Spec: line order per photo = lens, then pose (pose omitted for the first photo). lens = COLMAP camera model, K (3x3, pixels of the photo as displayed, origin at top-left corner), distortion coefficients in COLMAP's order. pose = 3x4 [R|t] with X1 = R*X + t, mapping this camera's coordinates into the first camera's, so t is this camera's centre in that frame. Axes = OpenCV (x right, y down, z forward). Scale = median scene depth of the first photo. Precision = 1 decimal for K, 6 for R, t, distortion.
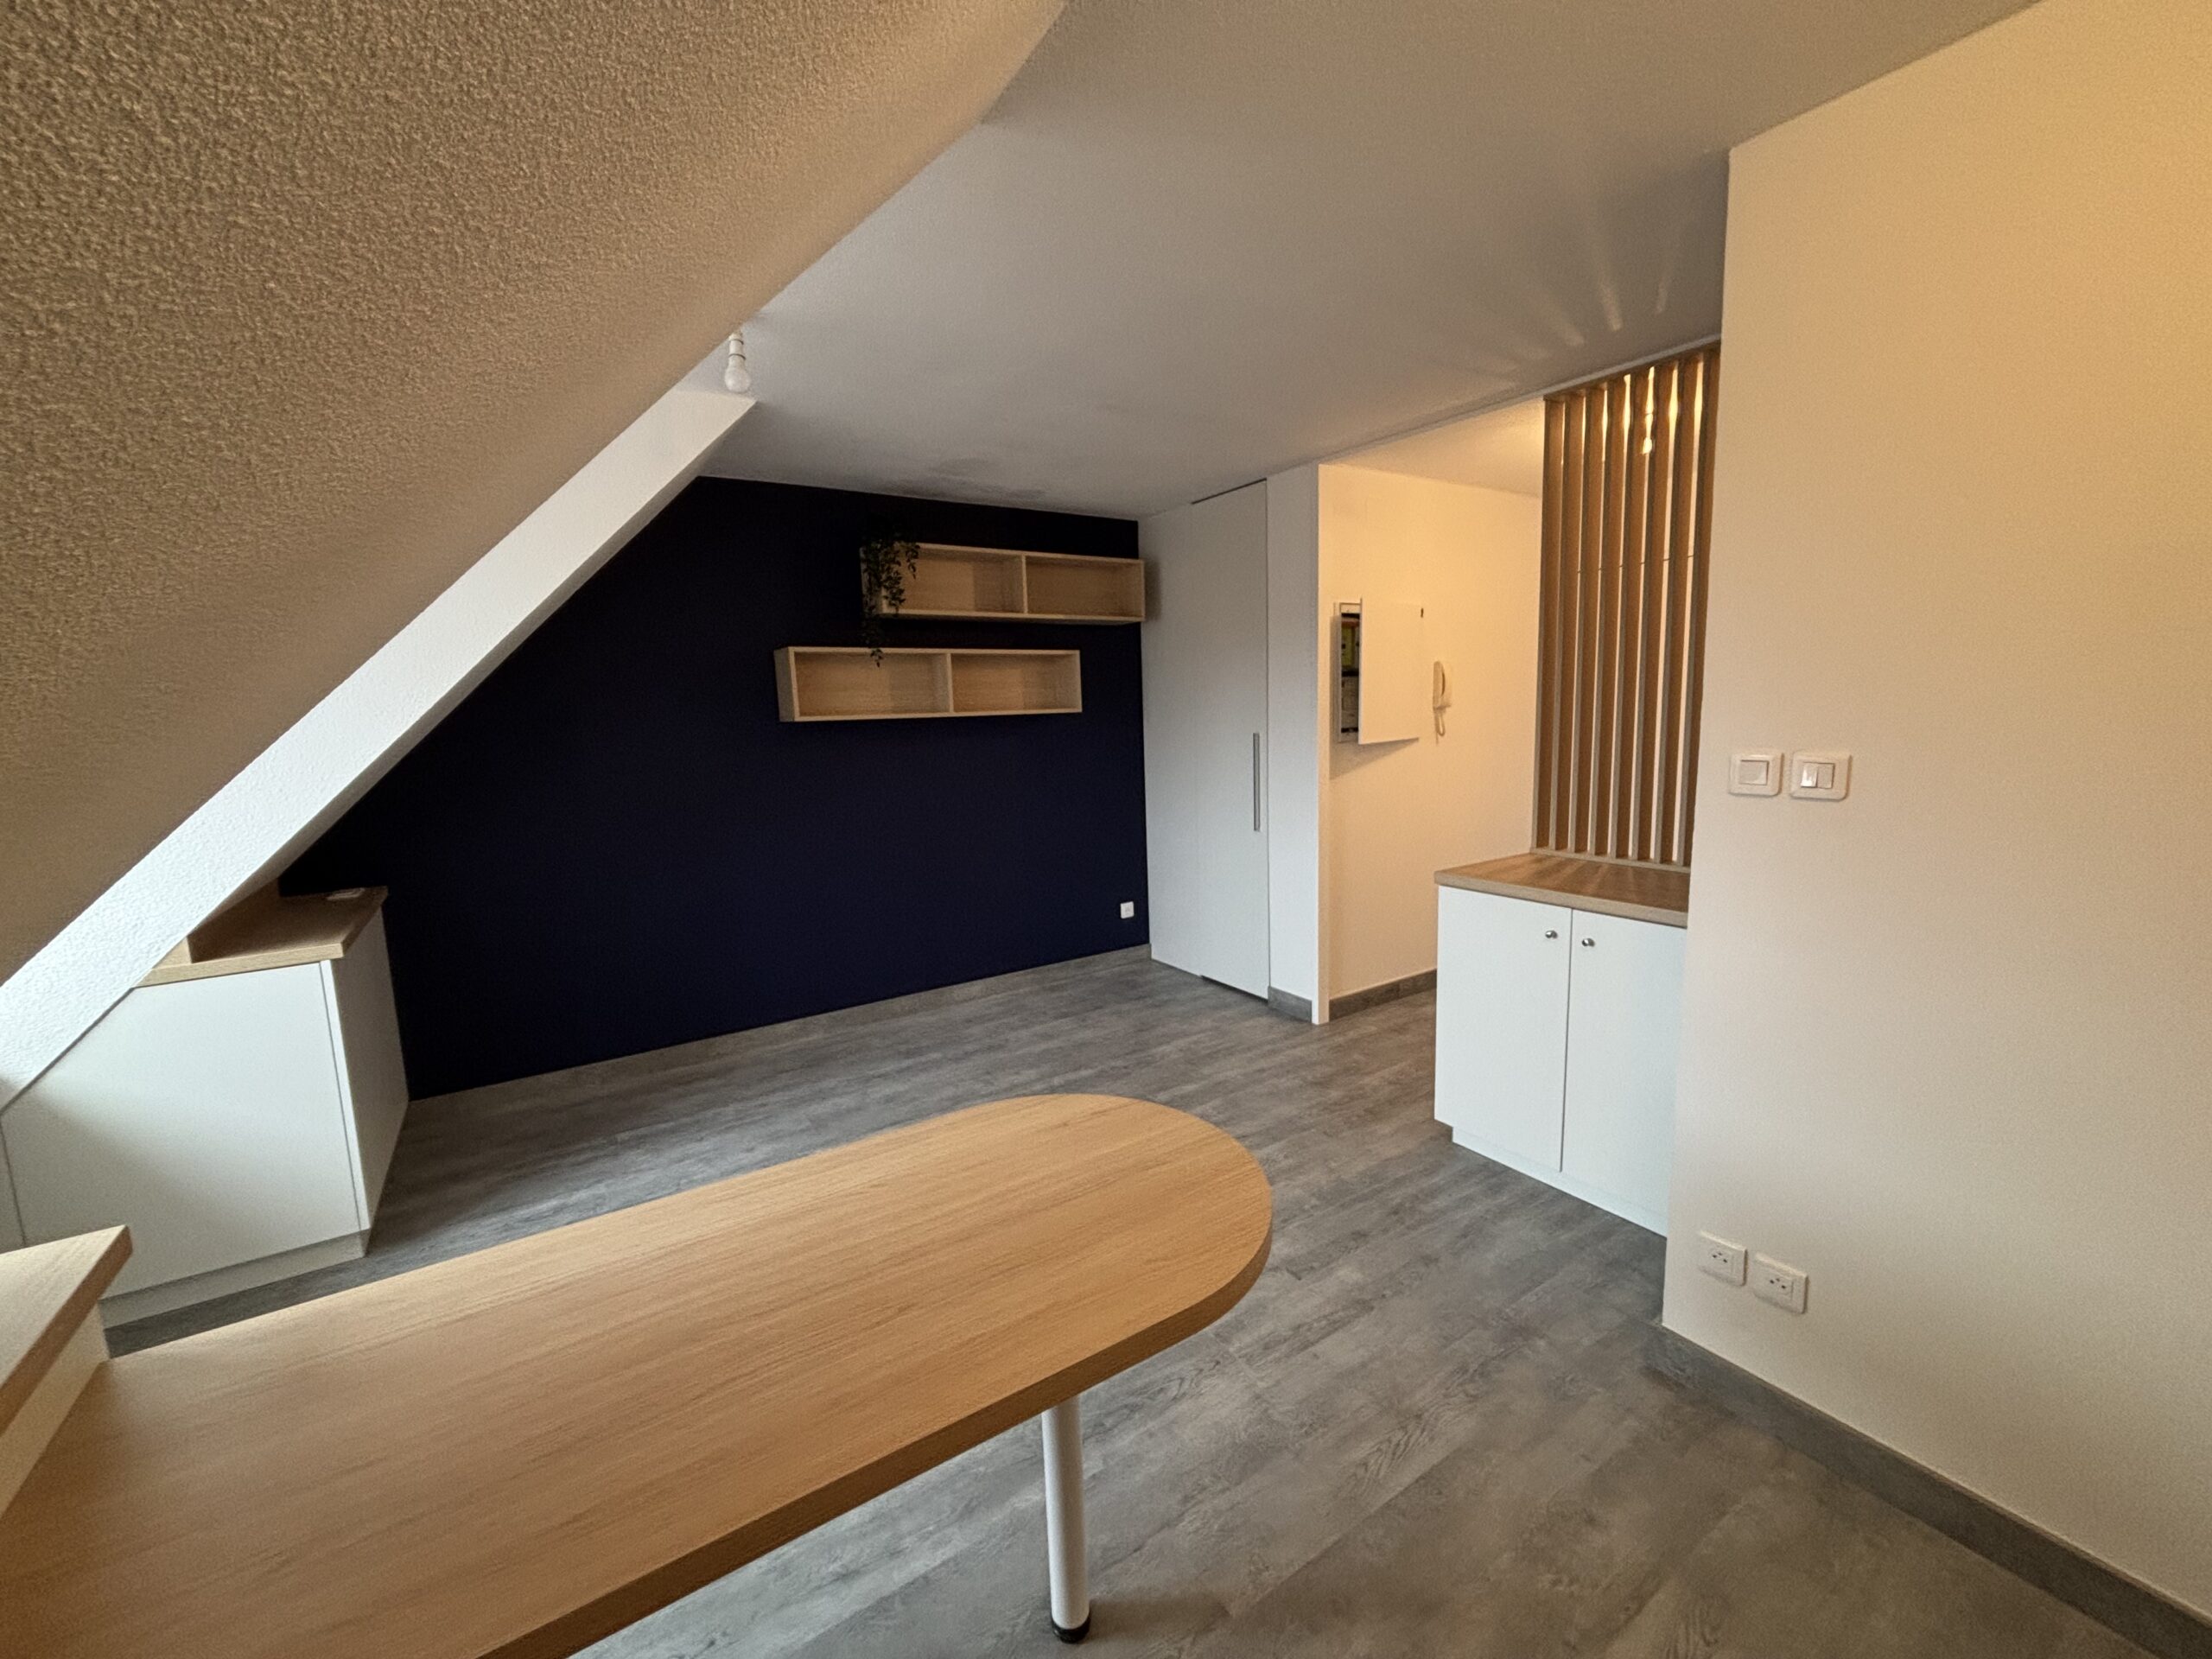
lens RADIAL K [[890.1, 0, 1100.0], [0, 890.1, 822.2], [0, 0, 1]] dist [-0.000747, -0.000587]
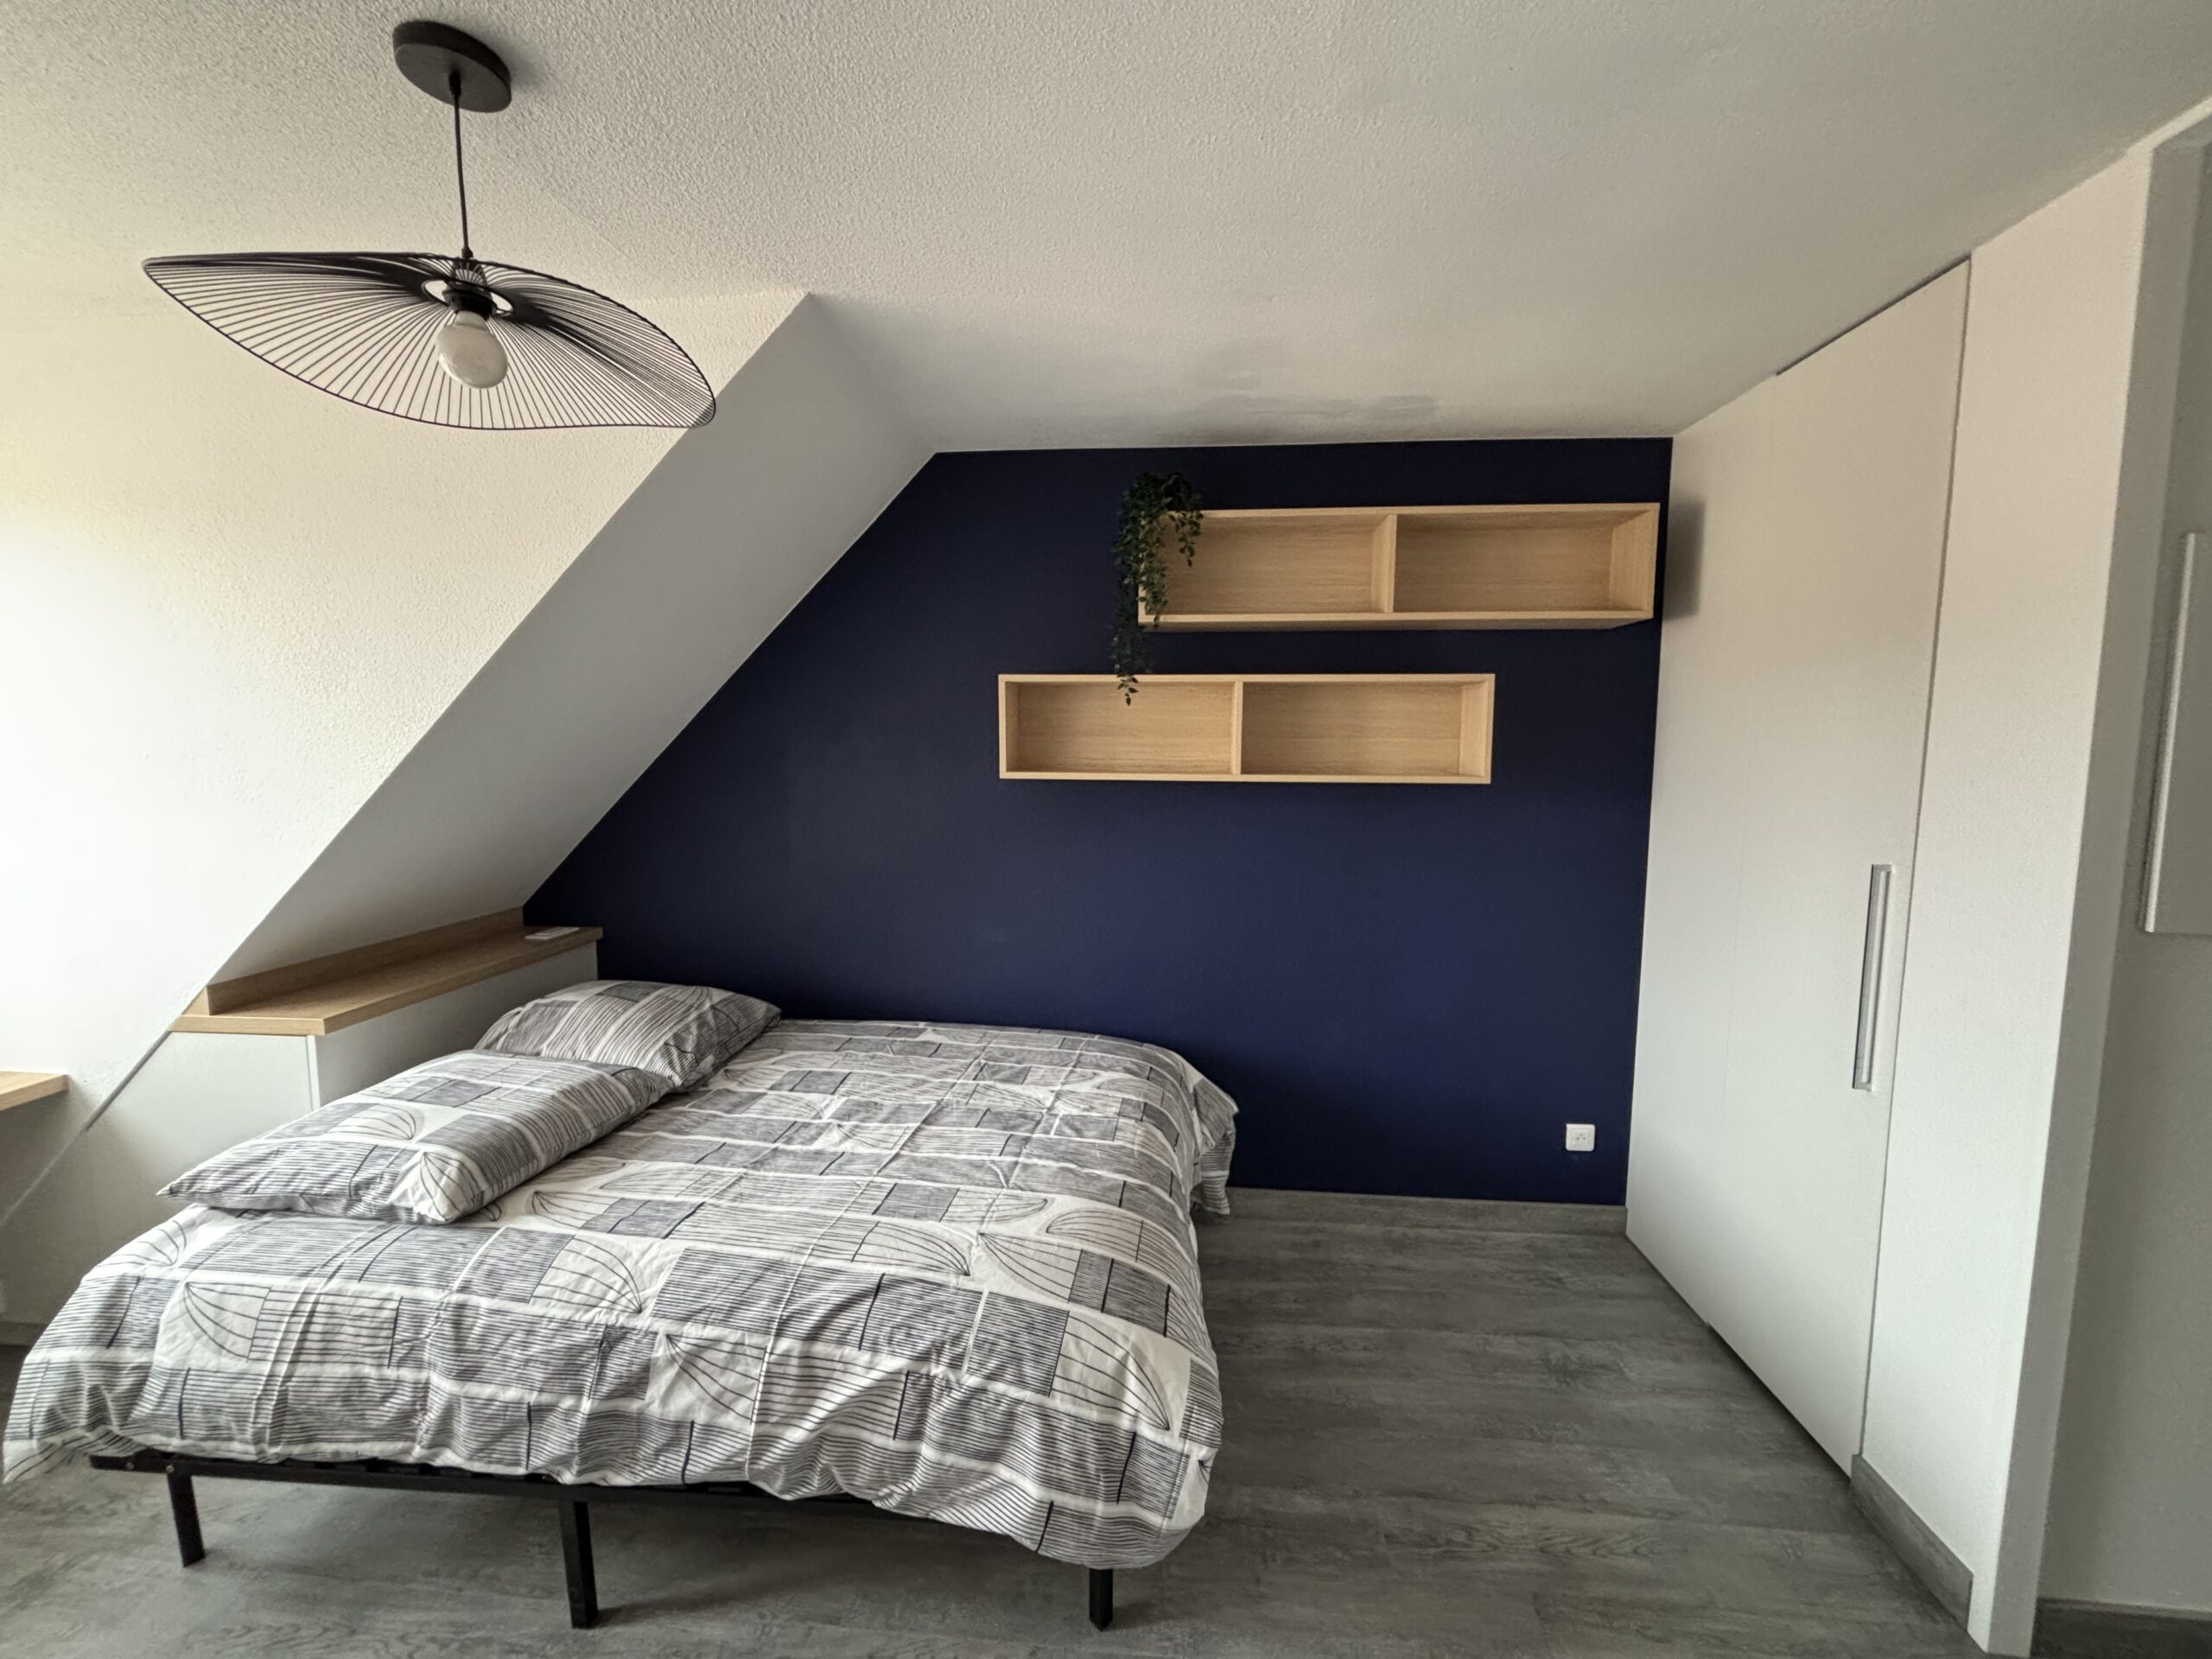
lens RADIAL K [[890.1, 0, 1100.0], [0, 890.1, 822.2], [0, 0, 1]] dist [-0.000747, -0.000587]
pose [[0.781768, 0.091304, -0.616848, 0.164515], [-0.110803, 0.993820, 0.006675, -0.092352], [0.613646, 0.063130, 0.787054, 0.488995]]
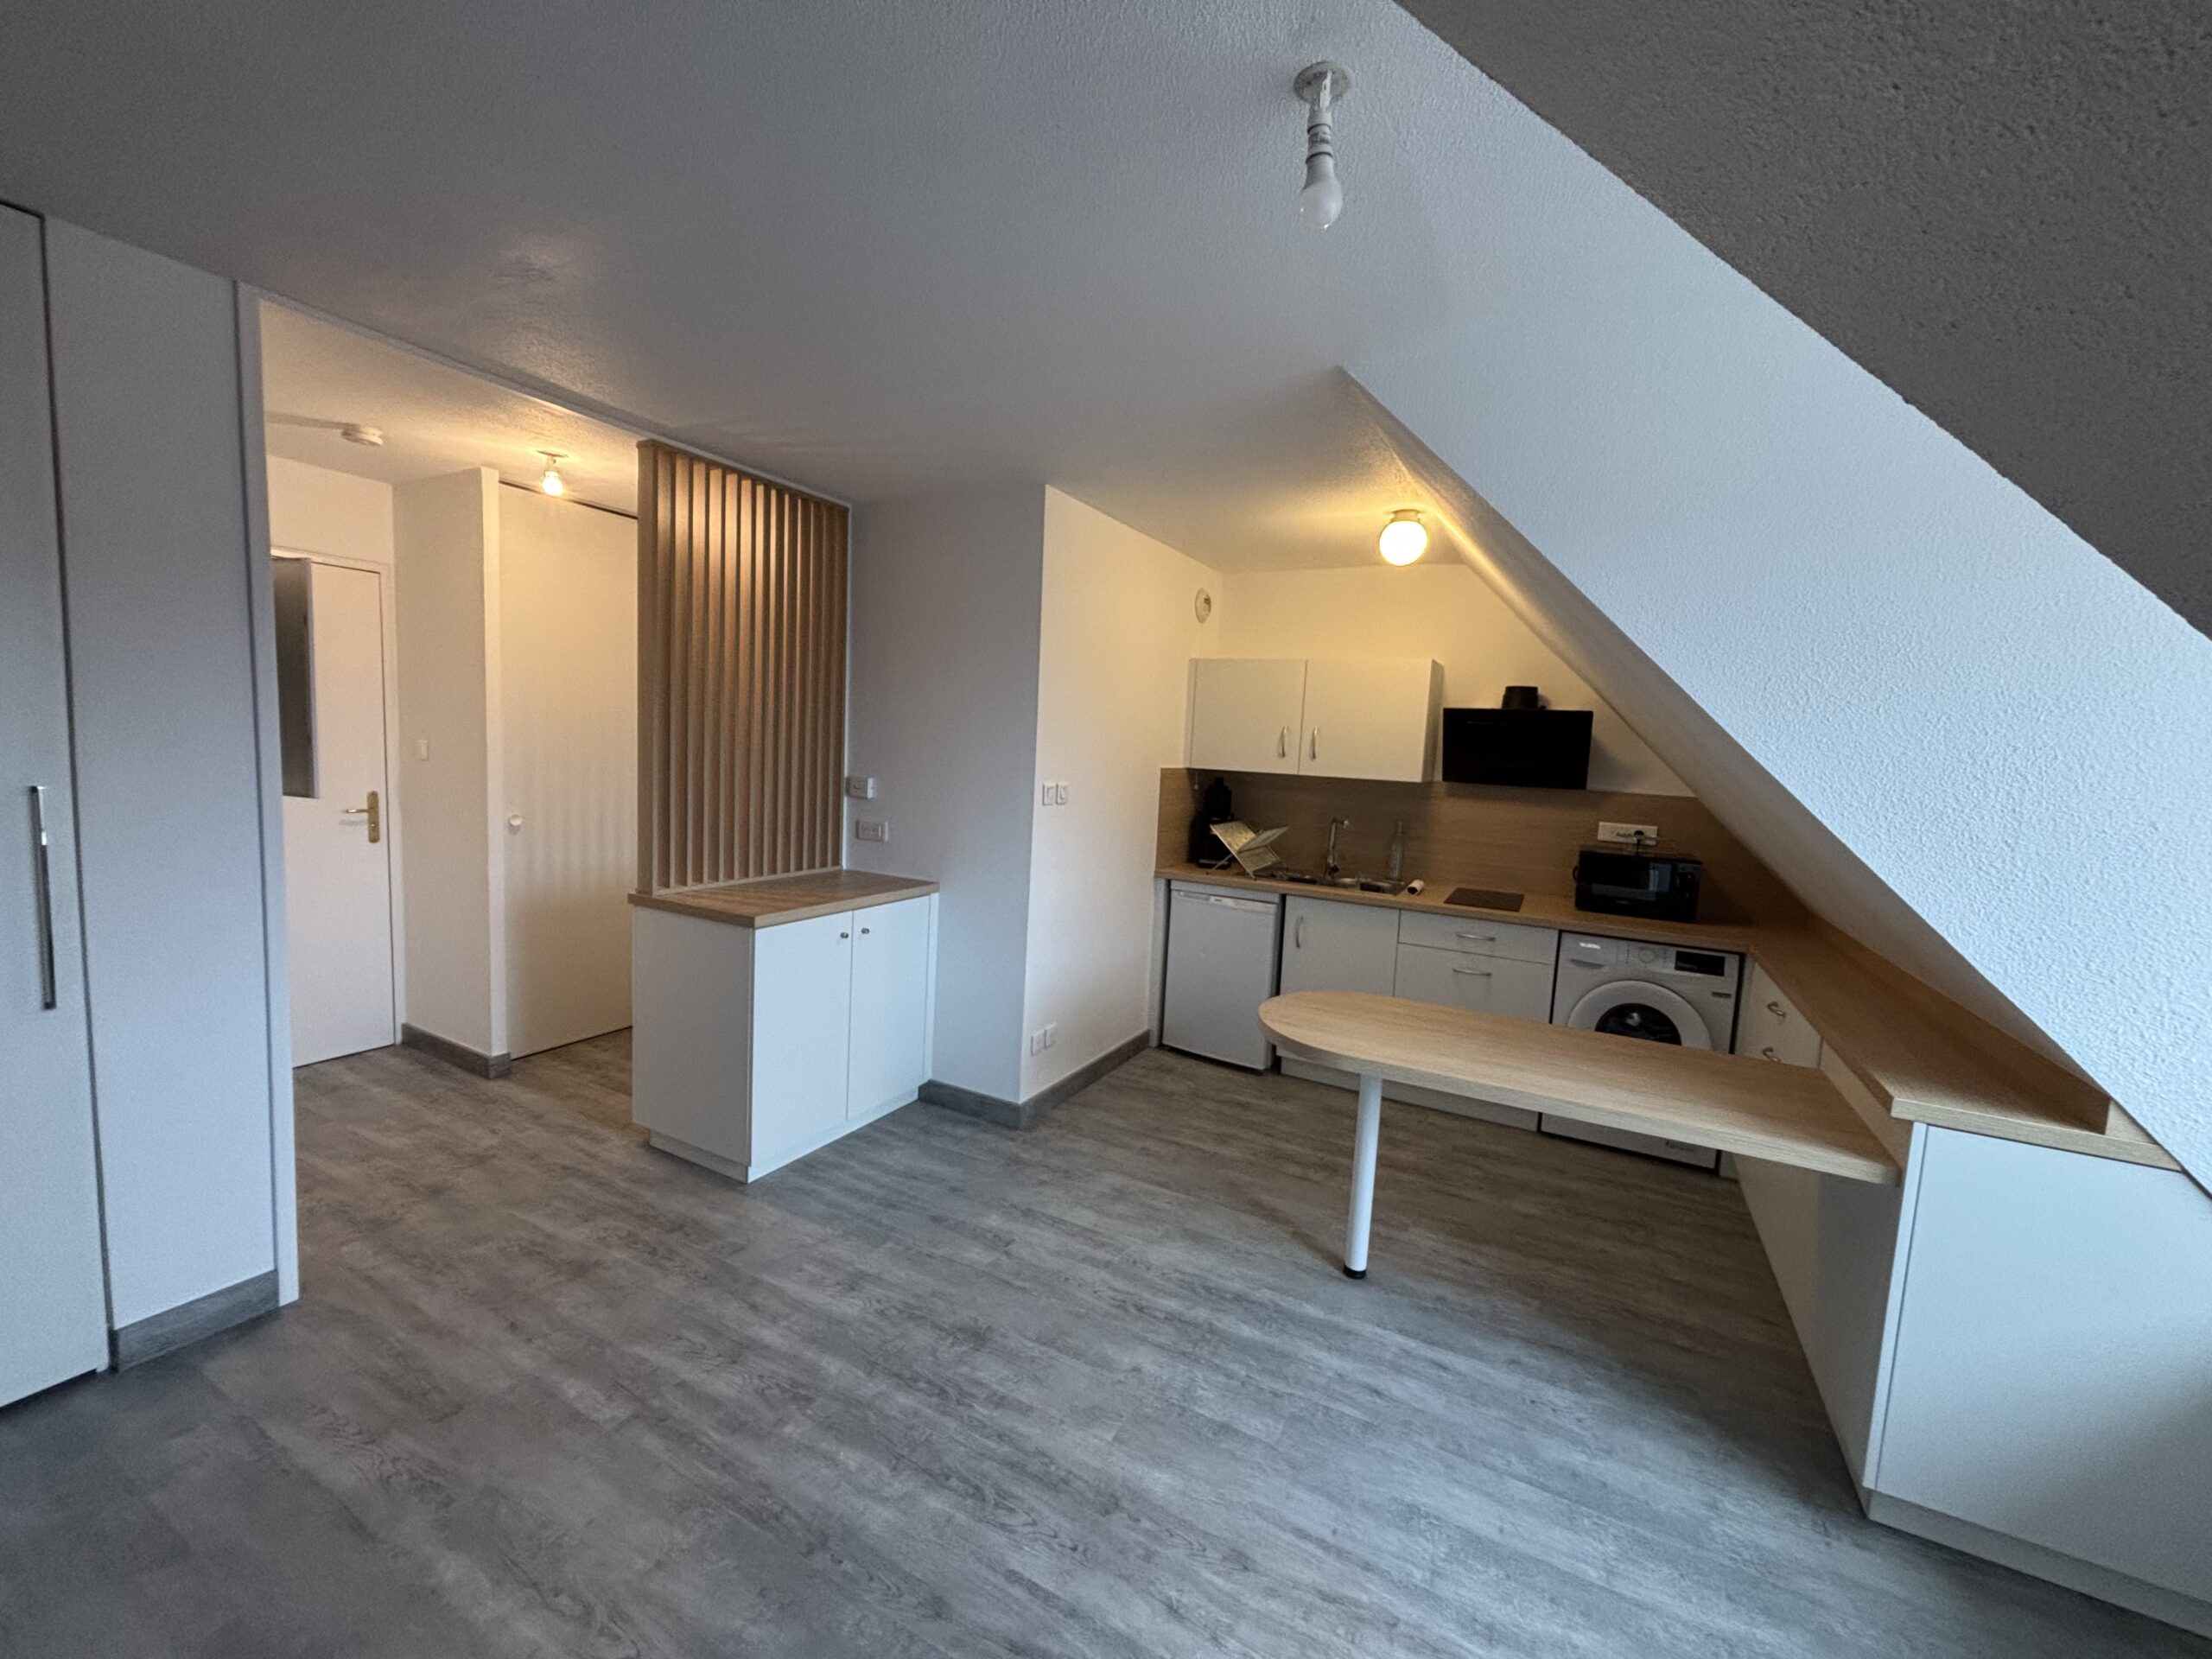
lens RADIAL K [[890.1, 0, 1100.0], [0, 890.1, 822.2], [0, 0, 1]] dist [-0.000747, -0.000587]
pose [[-0.475397, -0.076783, 0.876414, -0.510738], [0.079287, 0.988391, 0.129601, -0.112894], [-0.876191, 0.131100, -0.463790, 0.848767]]
